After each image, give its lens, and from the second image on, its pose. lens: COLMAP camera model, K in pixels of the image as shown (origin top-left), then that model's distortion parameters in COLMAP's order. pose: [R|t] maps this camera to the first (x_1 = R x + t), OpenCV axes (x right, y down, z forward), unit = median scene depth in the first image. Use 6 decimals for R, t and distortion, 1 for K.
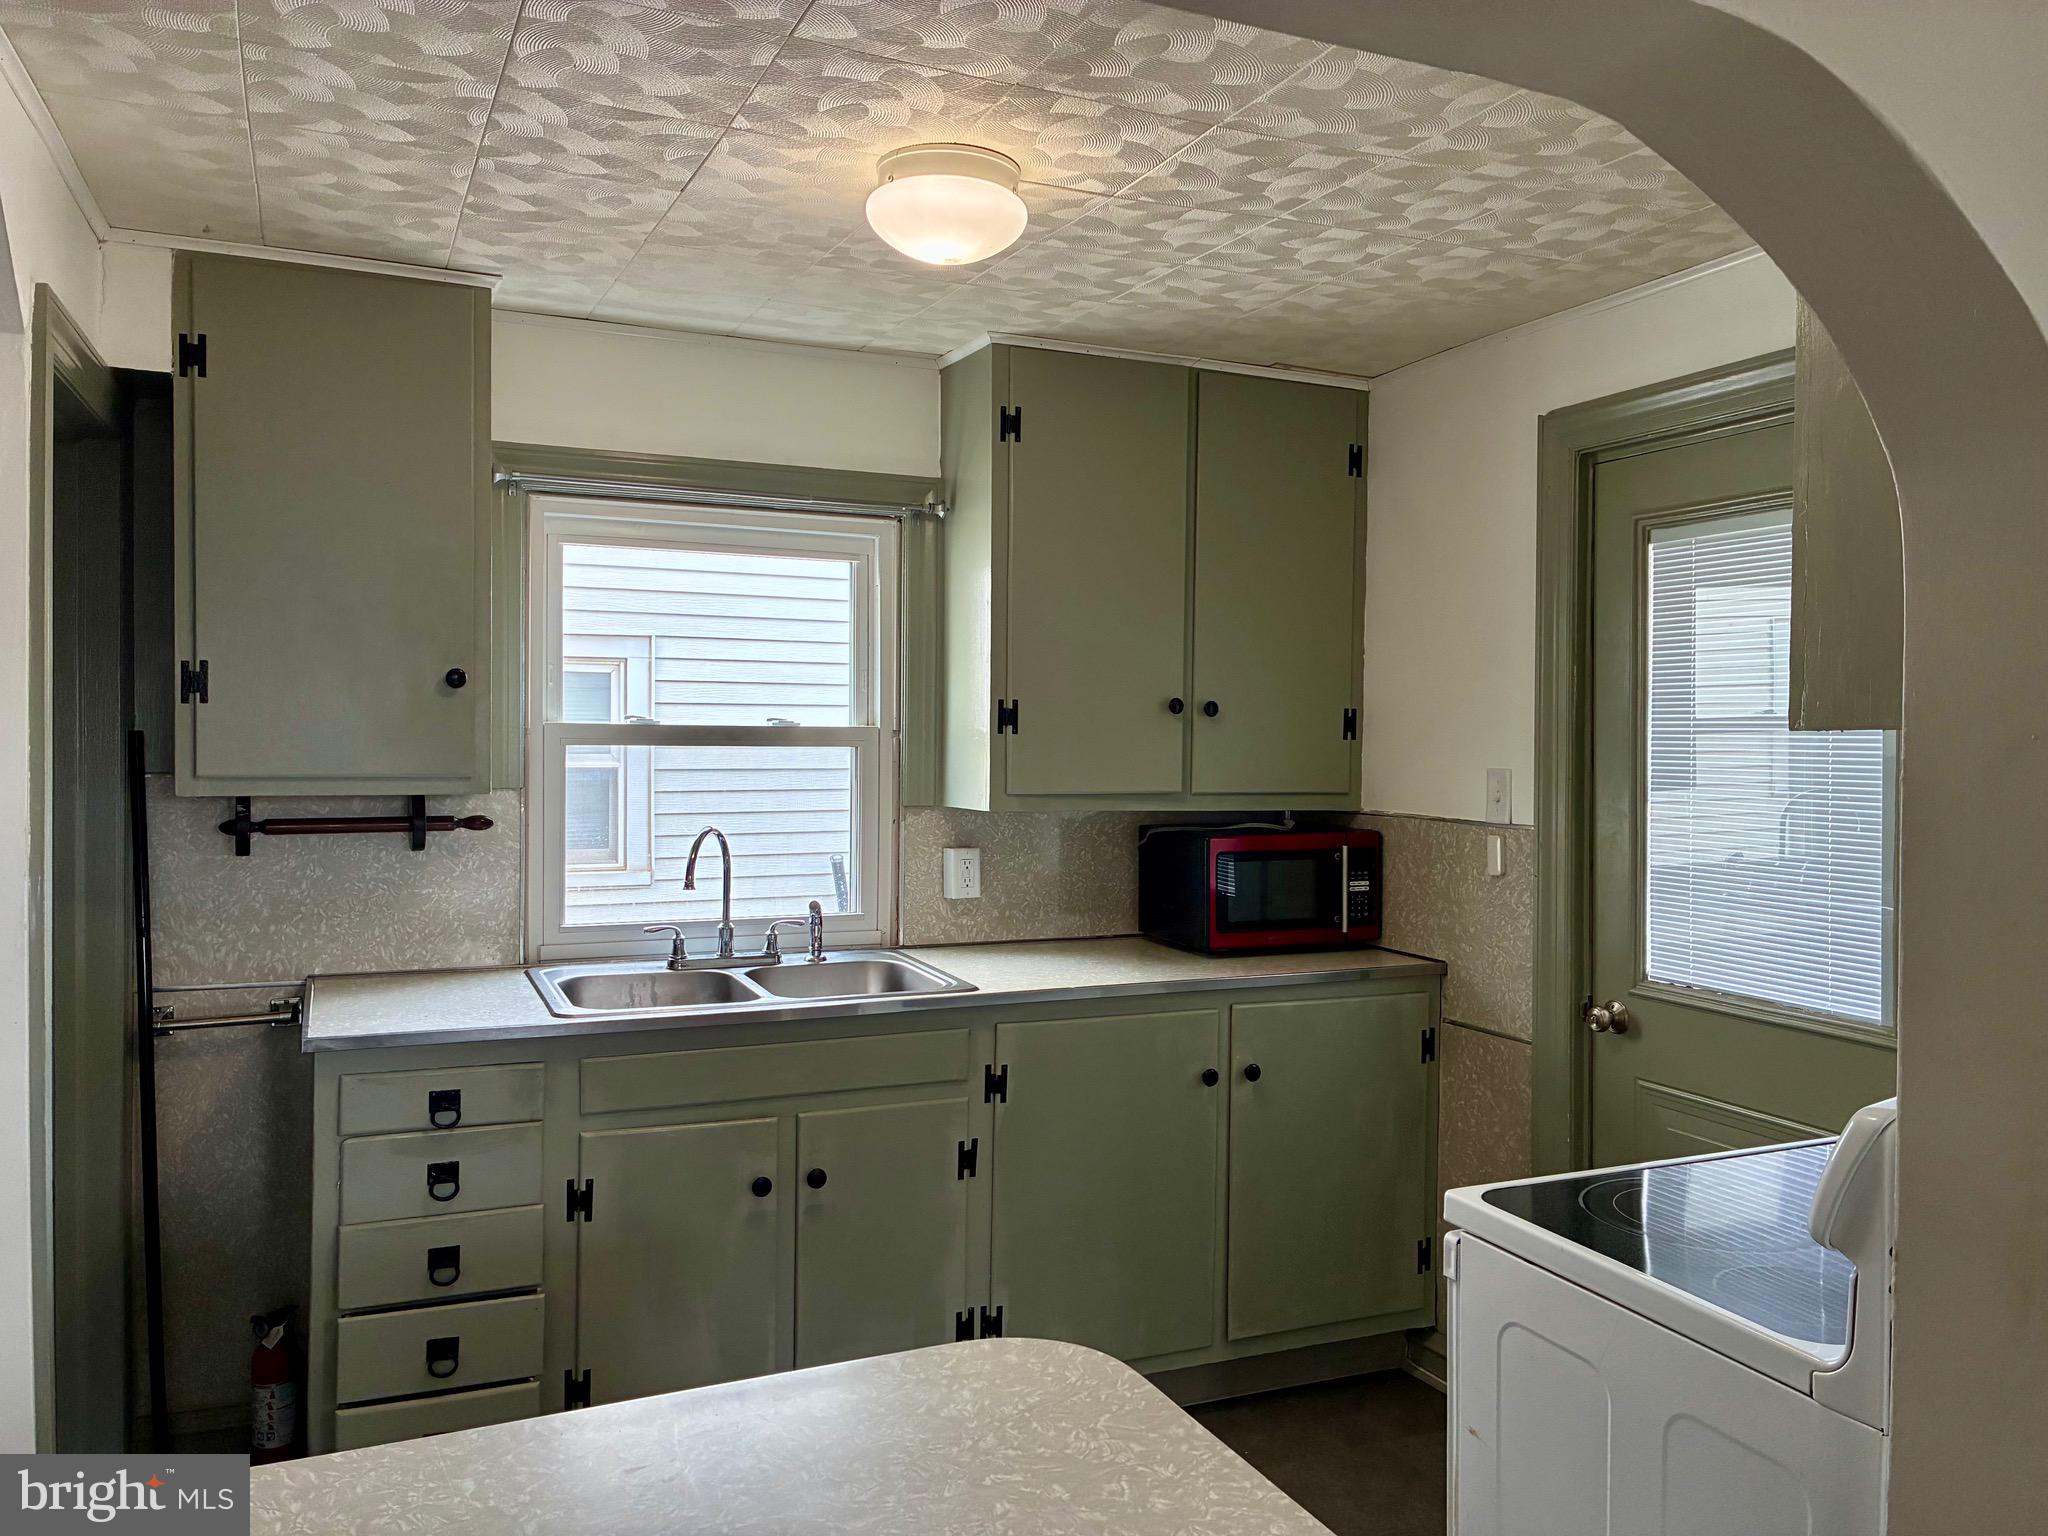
lens RADIAL K [[1554.9, 0, 1025.3], [0, 1554.9, 761.8], [0, 0, 1]] dist [0.020801, -0.006862]
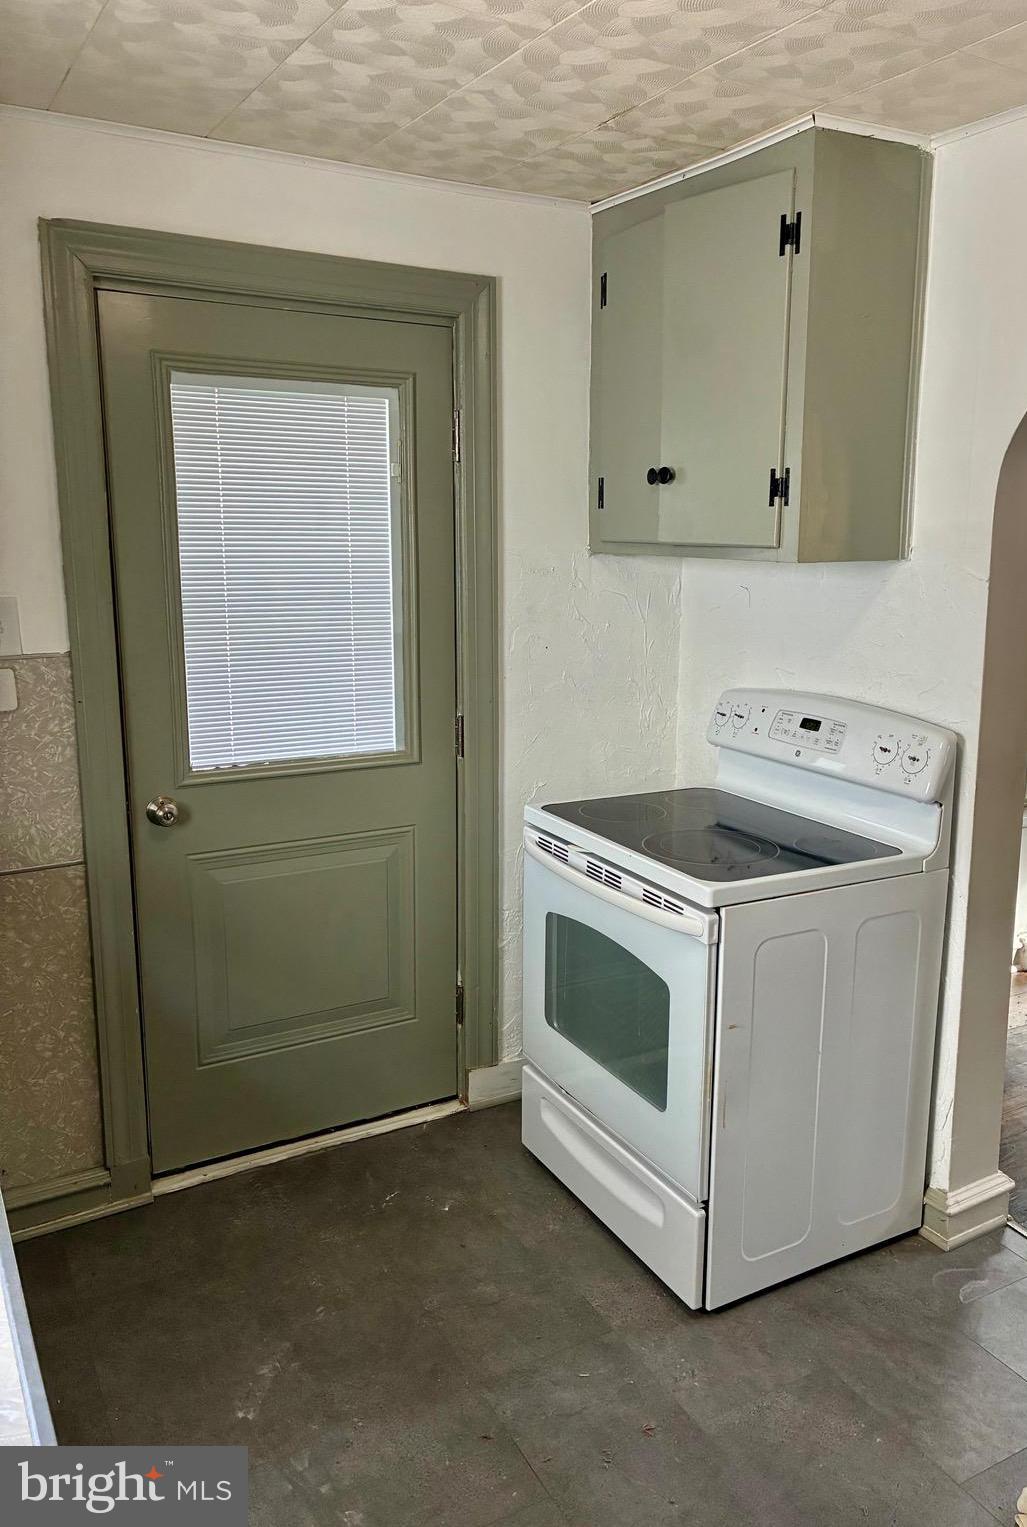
lens RADIAL K [[1123.9, 0, 512.5], [0, 1123.9, 765.4], [0, 0, 1]] dist [0.001884, 0.000085]
pose [[-0.088249, -0.192132, 0.977393, -0.451542], [0.023621, 0.980542, 0.194883, -0.023838], [-0.995818, 0.040285, -0.081994, 0.833222]]
